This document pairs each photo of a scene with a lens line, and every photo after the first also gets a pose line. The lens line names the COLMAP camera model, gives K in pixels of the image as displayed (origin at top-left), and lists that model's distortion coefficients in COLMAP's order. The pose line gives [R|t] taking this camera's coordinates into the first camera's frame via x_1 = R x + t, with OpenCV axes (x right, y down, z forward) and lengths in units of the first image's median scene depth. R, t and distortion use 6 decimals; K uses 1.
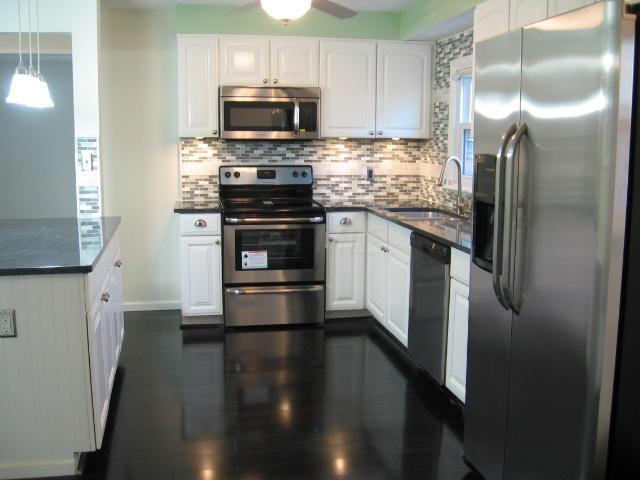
lens RADIAL K [[670.0, 0, 322.1], [0, 670.0, 239.4], [0, 0, 1]] dist [-0.114947, 0.000000]
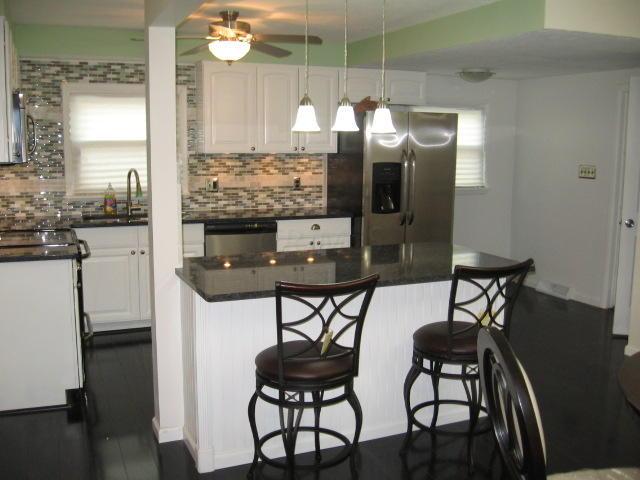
lens RADIAL K [[670.0, 0, 321.8], [0, 670.0, 239.2], [0, 0, 1]] dist [-0.114947, 0.000000]
pose [[-0.203615, -0.152501, 0.967101, -0.894109], [0.133565, 0.974232, 0.181746, -0.143598], [-0.969898, 0.166177, -0.177999, 0.748630]]
